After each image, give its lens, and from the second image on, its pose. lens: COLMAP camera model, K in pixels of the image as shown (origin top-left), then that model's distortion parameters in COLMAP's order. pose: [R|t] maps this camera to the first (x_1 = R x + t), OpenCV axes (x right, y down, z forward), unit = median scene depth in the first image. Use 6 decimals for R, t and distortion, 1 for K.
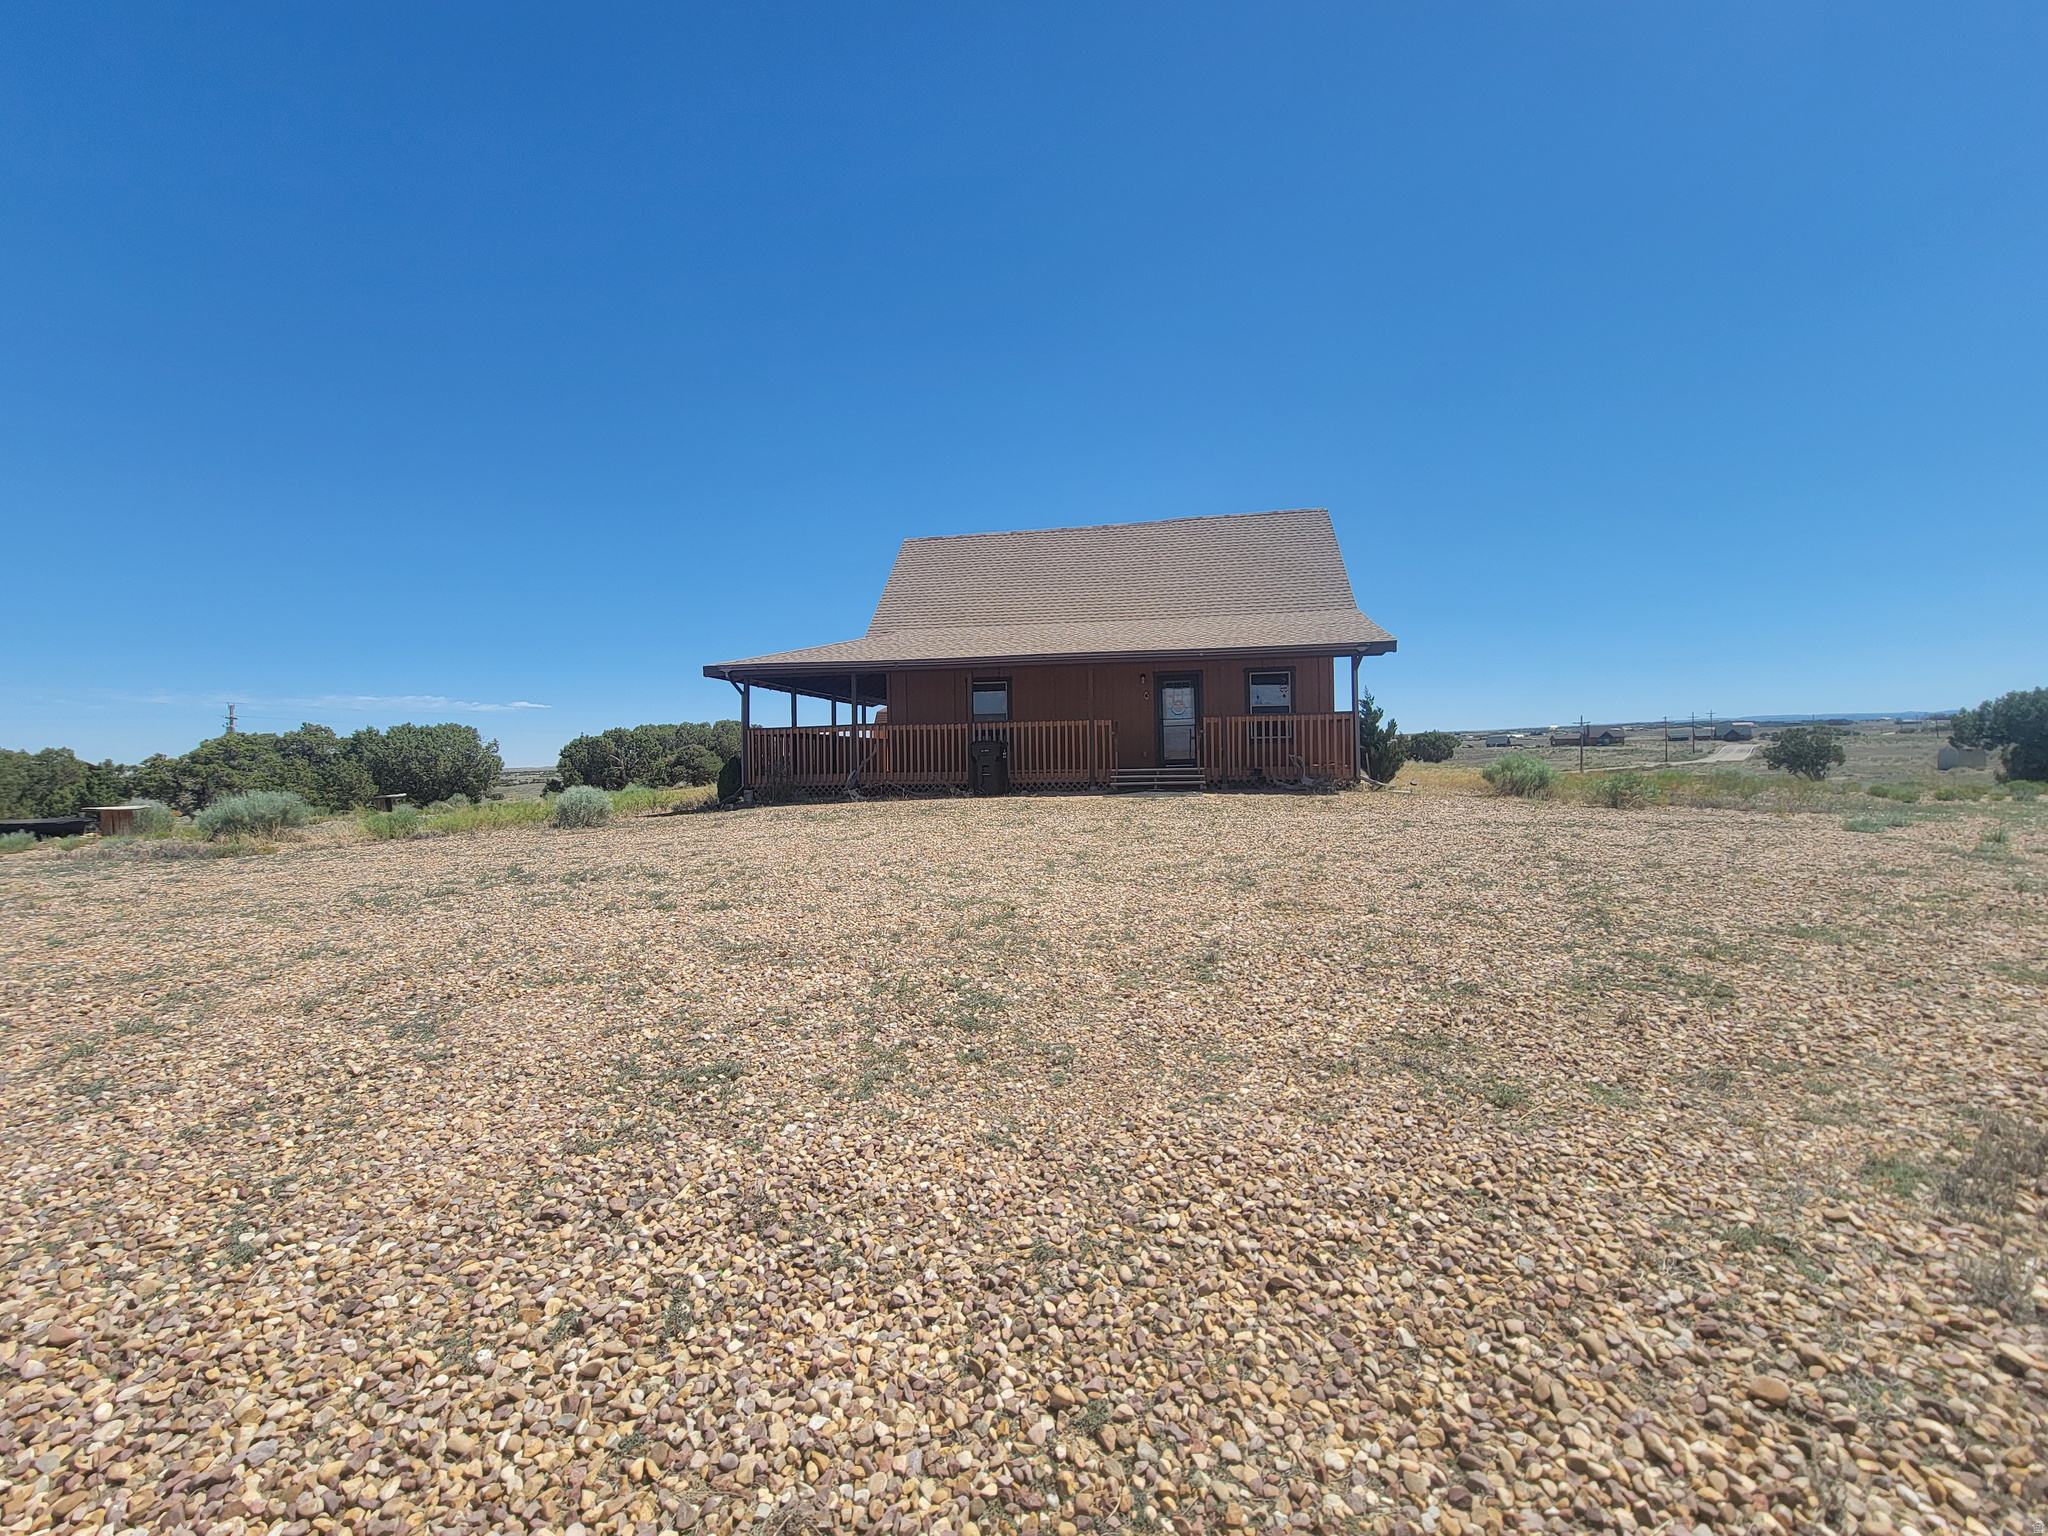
lens RADIAL K [[835.3, 0, 1016.3], [0, 835.3, 764.6], [0, 0, 1]] dist [-0.005876, 0.001505]
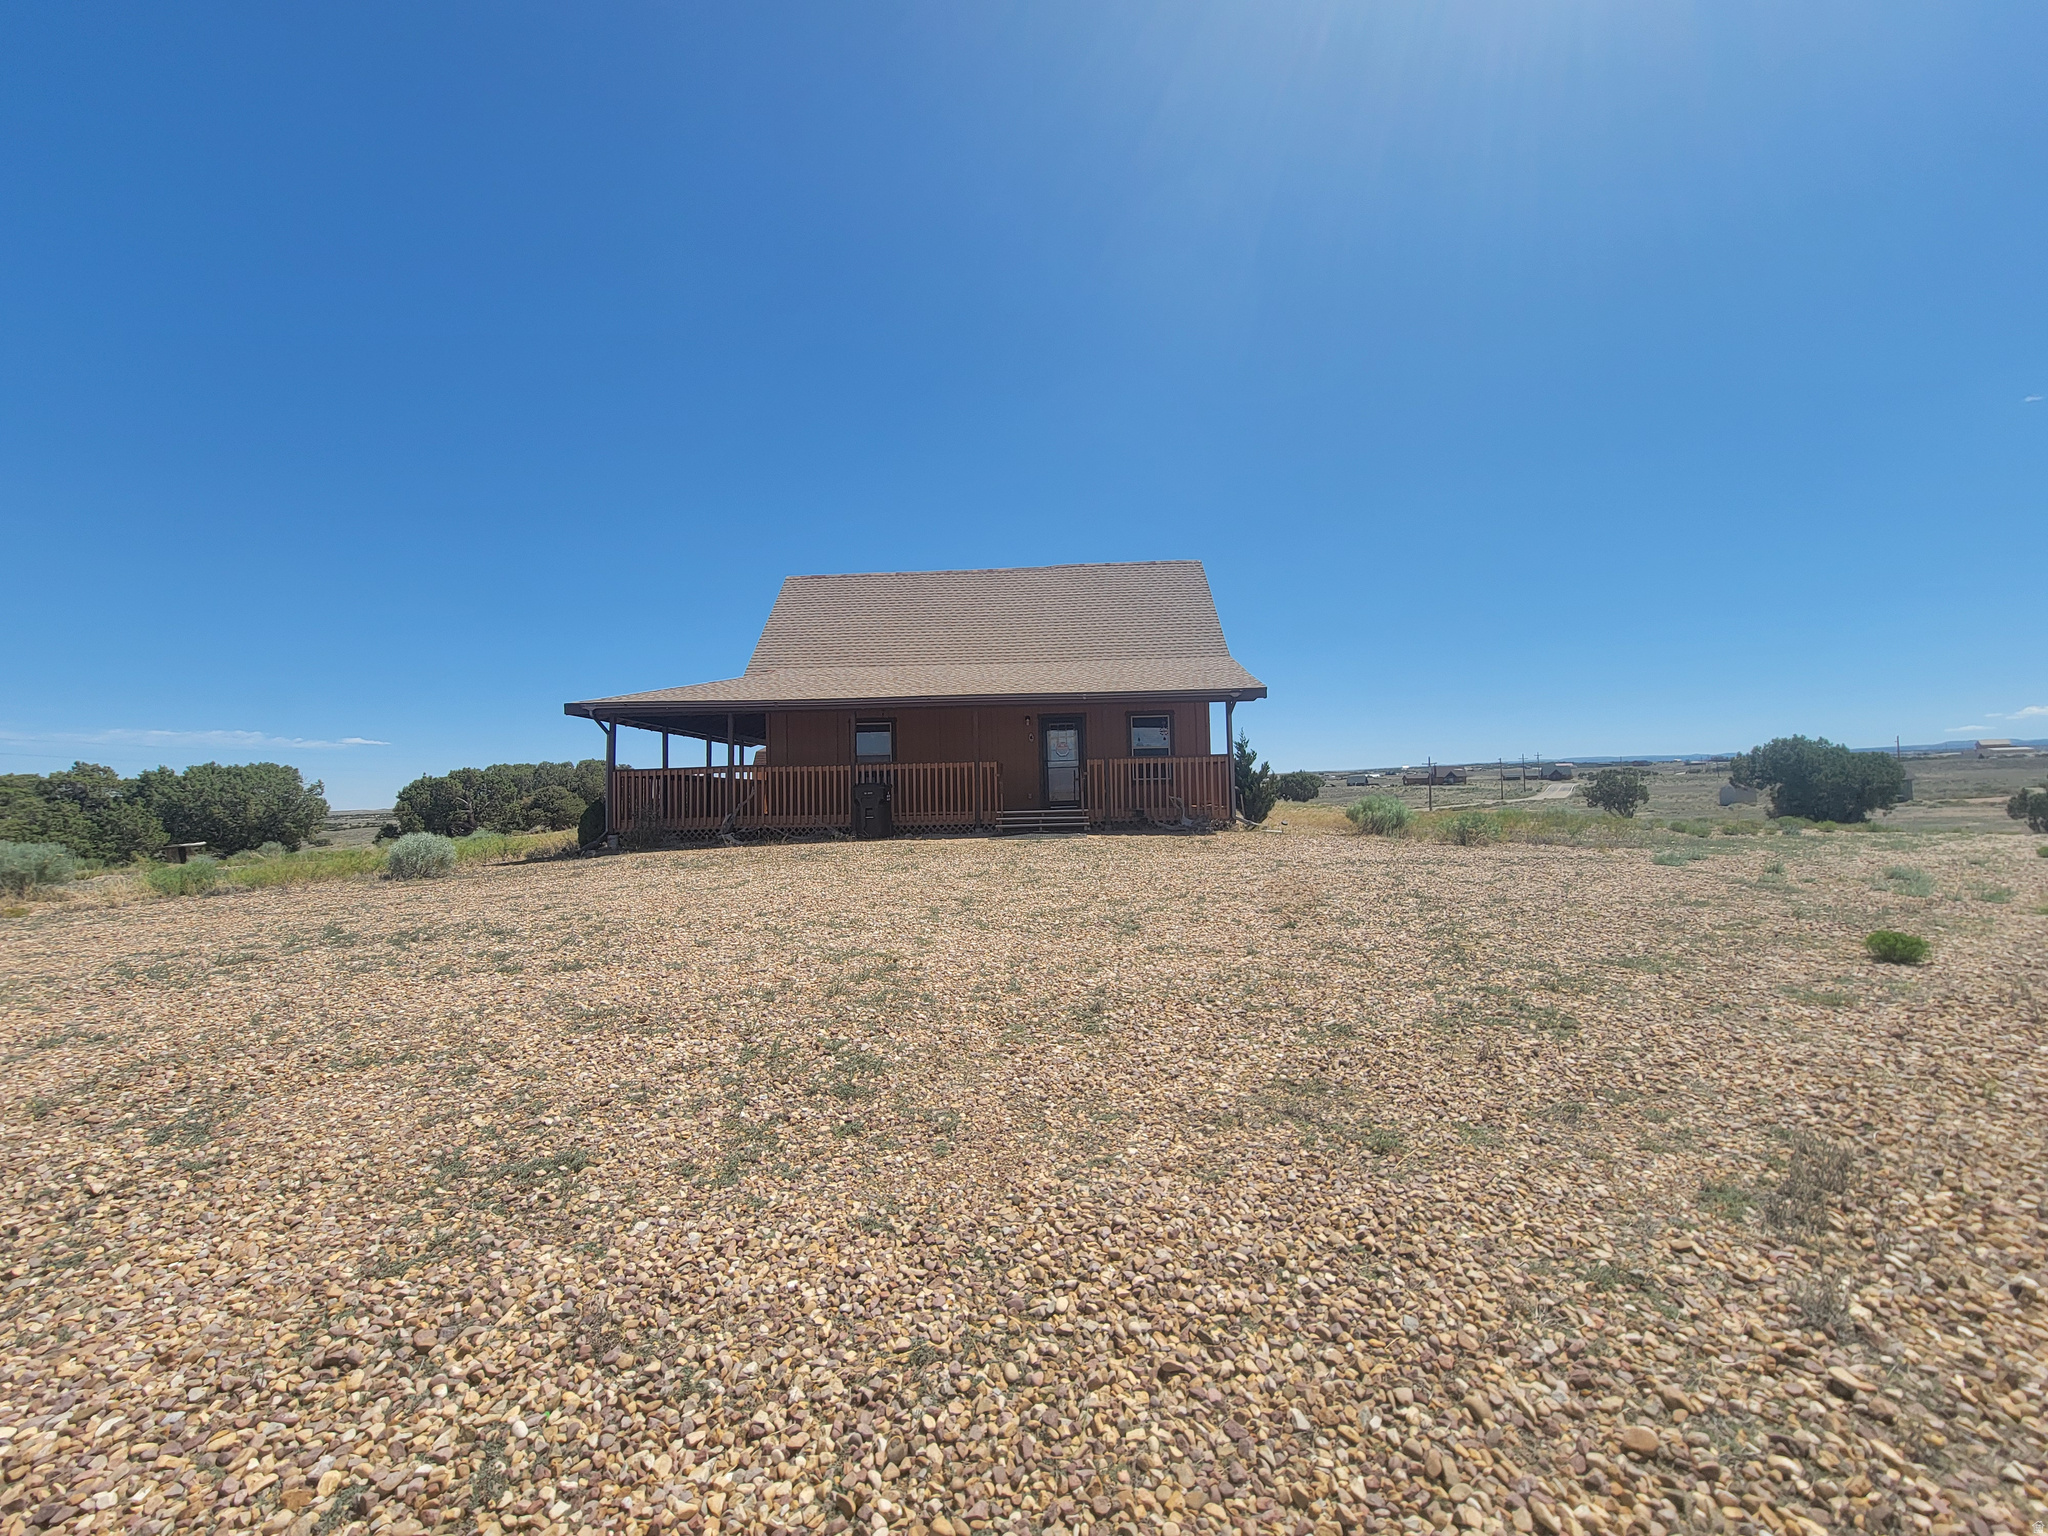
lens RADIAL K [[835.3, 0, 1016.3], [0, 835.3, 764.6], [0, 0, 1]] dist [-0.005876, 0.001505]
pose [[0.990772, 0.002123, 0.135522, 0.004457], [0.004273, 0.998891, -0.046886, -0.010669], [-0.135471, 0.047033, 0.989664, 0.022906]]
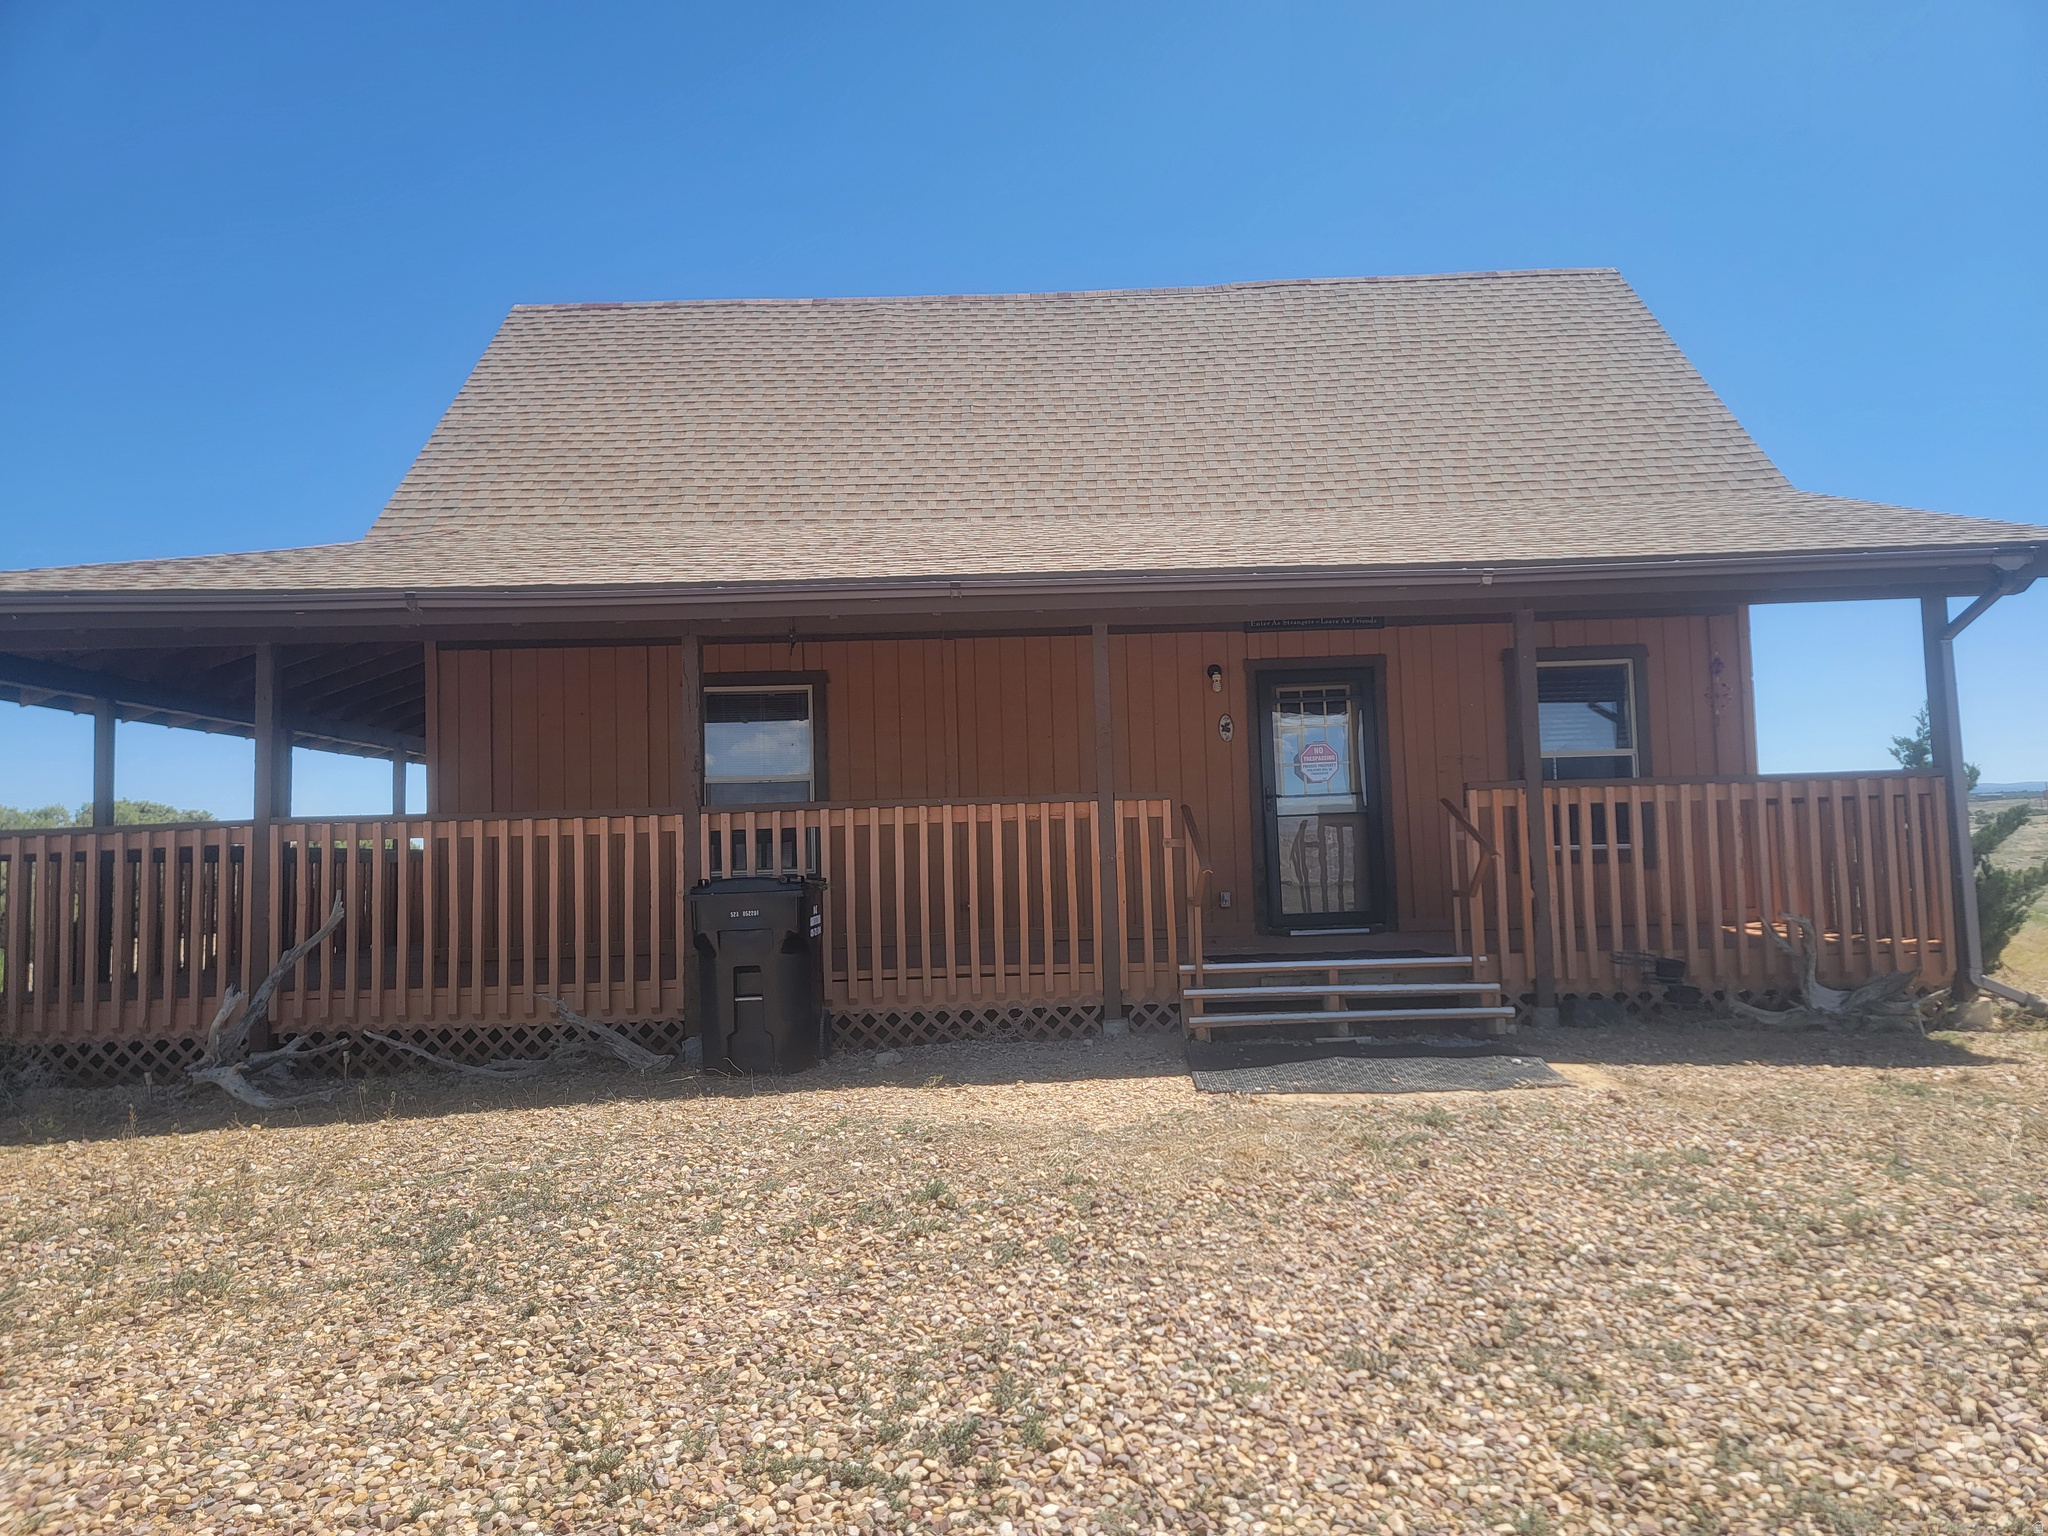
lens RADIAL K [[1401.1, 0, 1024.0], [0, 1401.1, 768.0], [0, 0, 1]] dist [0.092038, -0.079414]
pose [[0.986568, 0.000100, 0.163350, -0.073098], [0.012398, 0.997069, -0.075492, -0.089204], [-0.162878, 0.076503, 0.983676, 1.686255]]
